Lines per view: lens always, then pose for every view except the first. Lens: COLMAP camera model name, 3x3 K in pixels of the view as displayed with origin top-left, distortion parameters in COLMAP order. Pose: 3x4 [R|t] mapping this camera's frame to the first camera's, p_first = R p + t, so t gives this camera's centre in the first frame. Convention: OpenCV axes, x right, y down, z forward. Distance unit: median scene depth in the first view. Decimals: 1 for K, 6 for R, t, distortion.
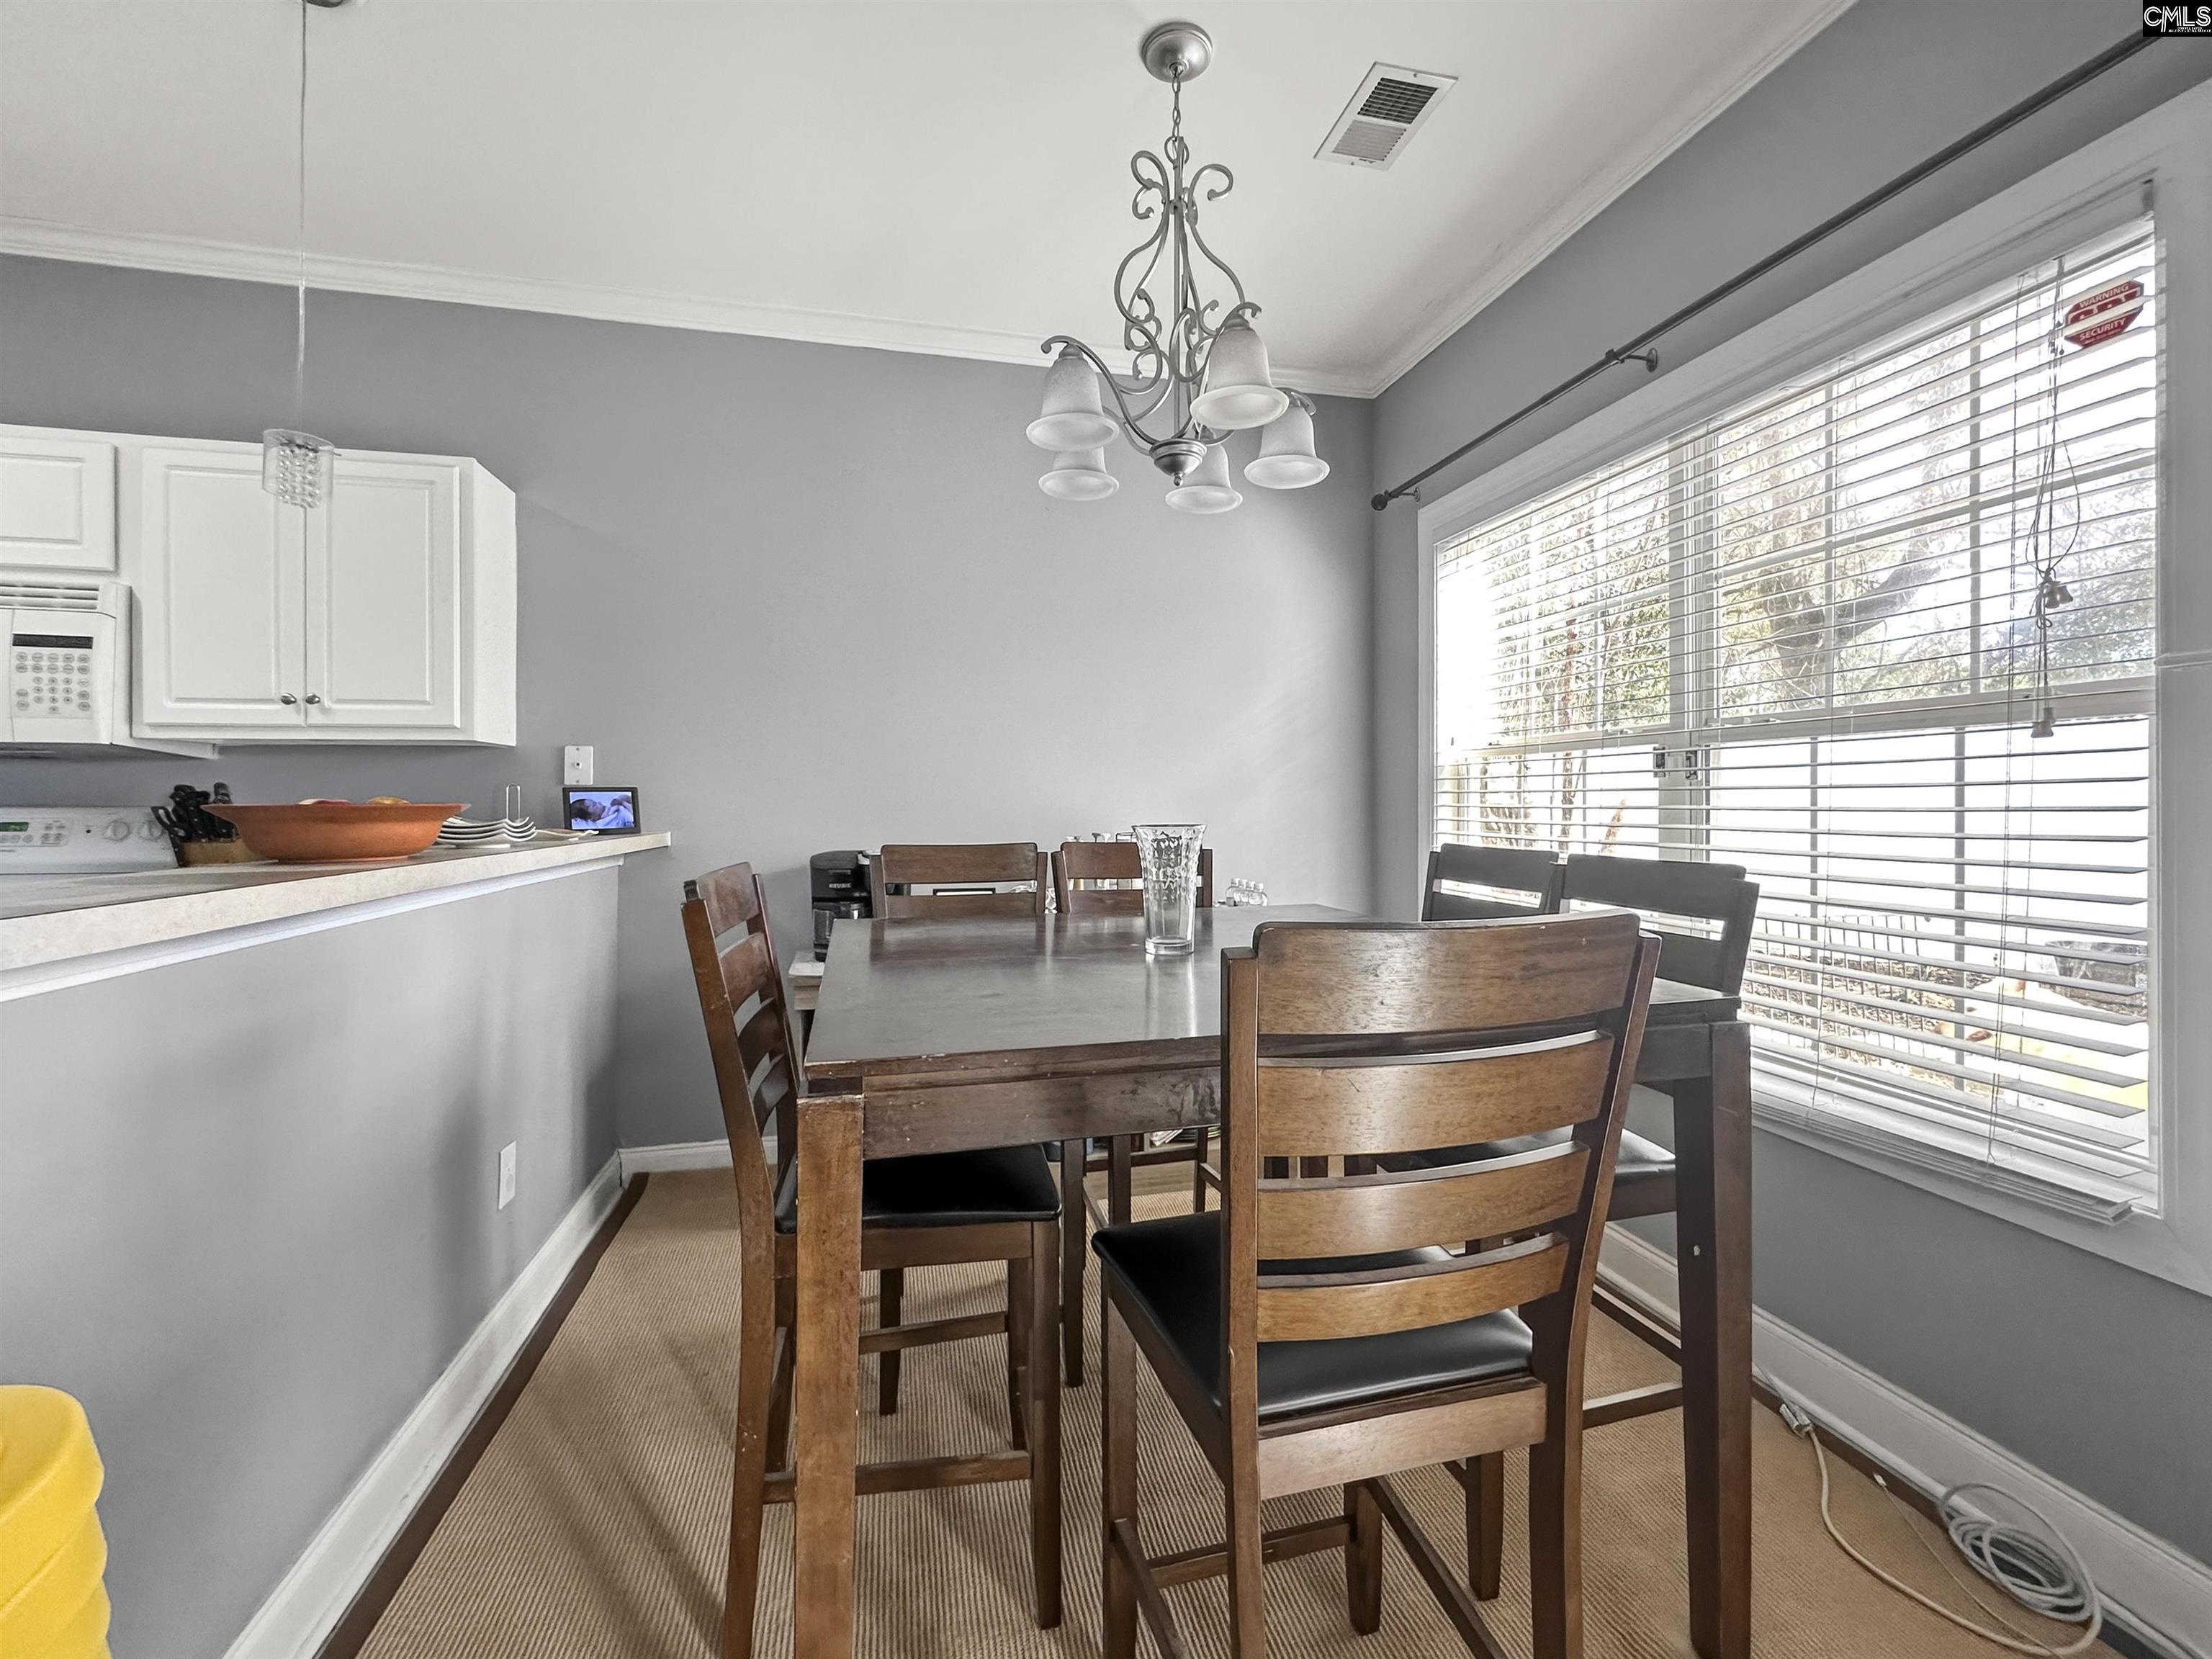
lens RADIAL K [[901.6, 0, 1112.1], [0, 901.6, 793.8], [0, 0, 1]] dist [-0.002776, -0.000651]
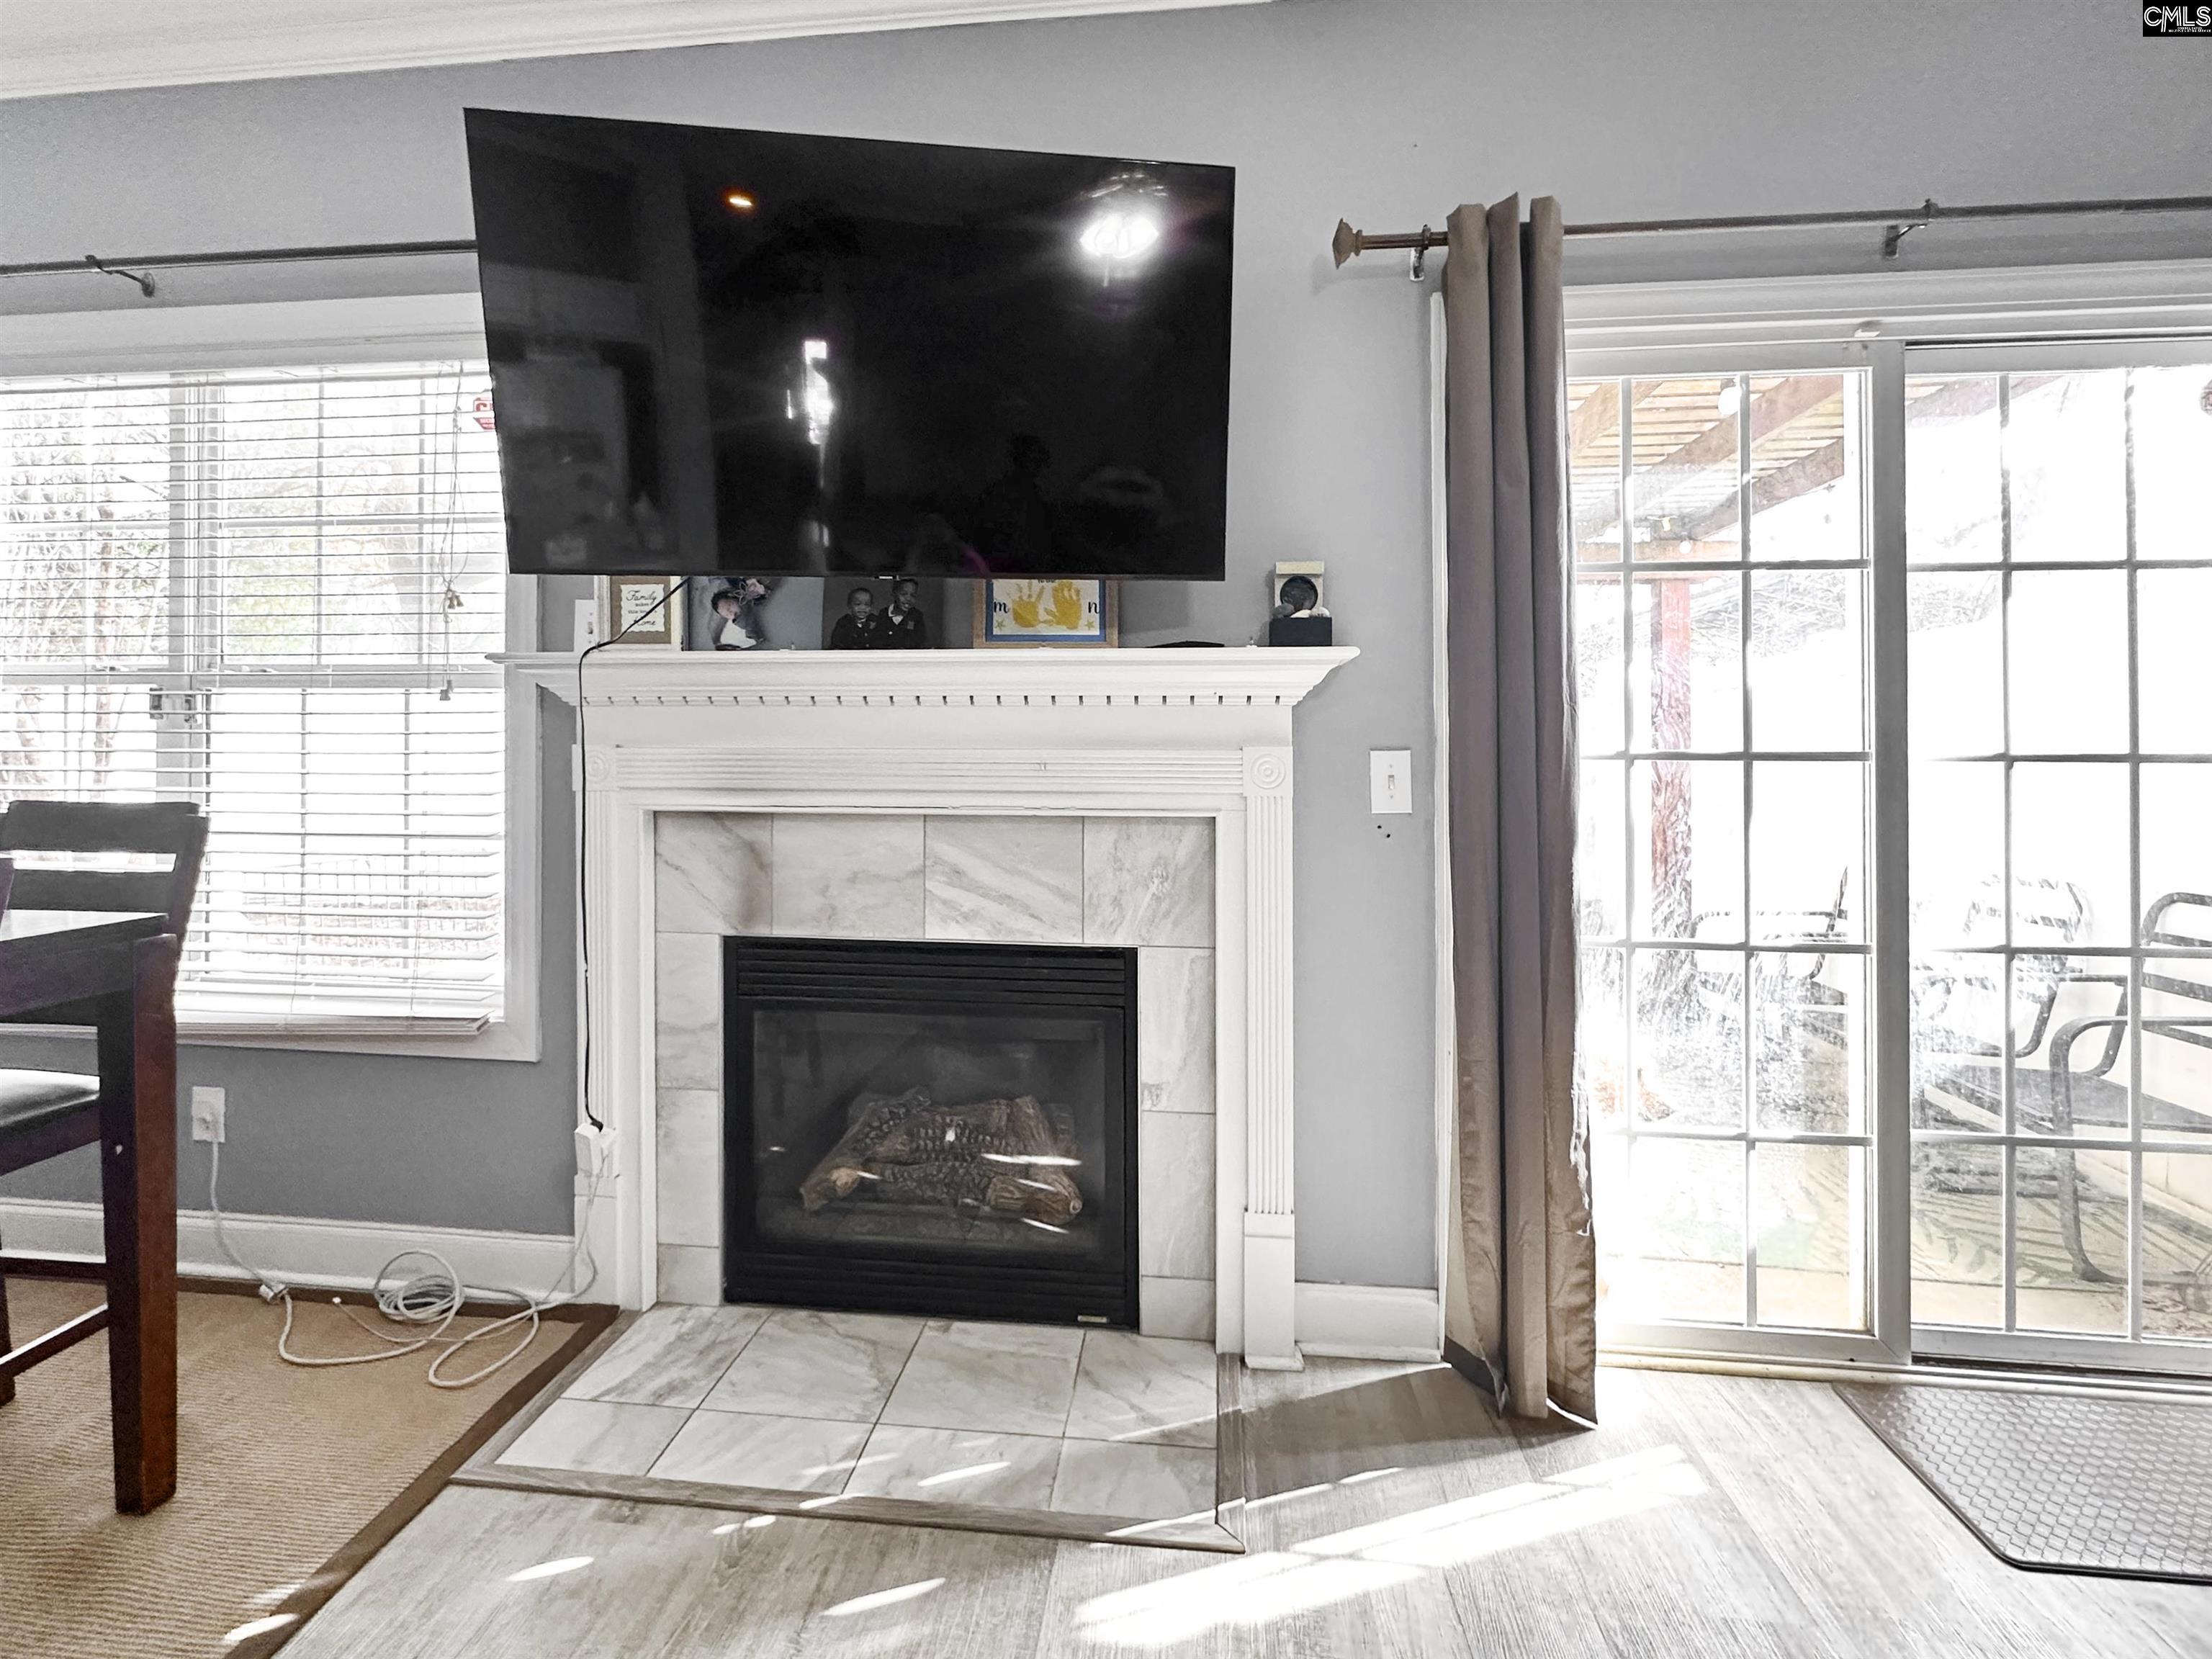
lens RADIAL K [[887.1, 0, 1113.4], [0, 887.1, 750.3], [0, 0, 1]] dist [0.000846, -0.006684]
pose [[0.327420, -0.001662, 0.944877, 0.062203], [-0.015330, 0.999857, 0.007071, -0.009324], [-0.944754, -0.016800, 0.327348, -0.333045]]
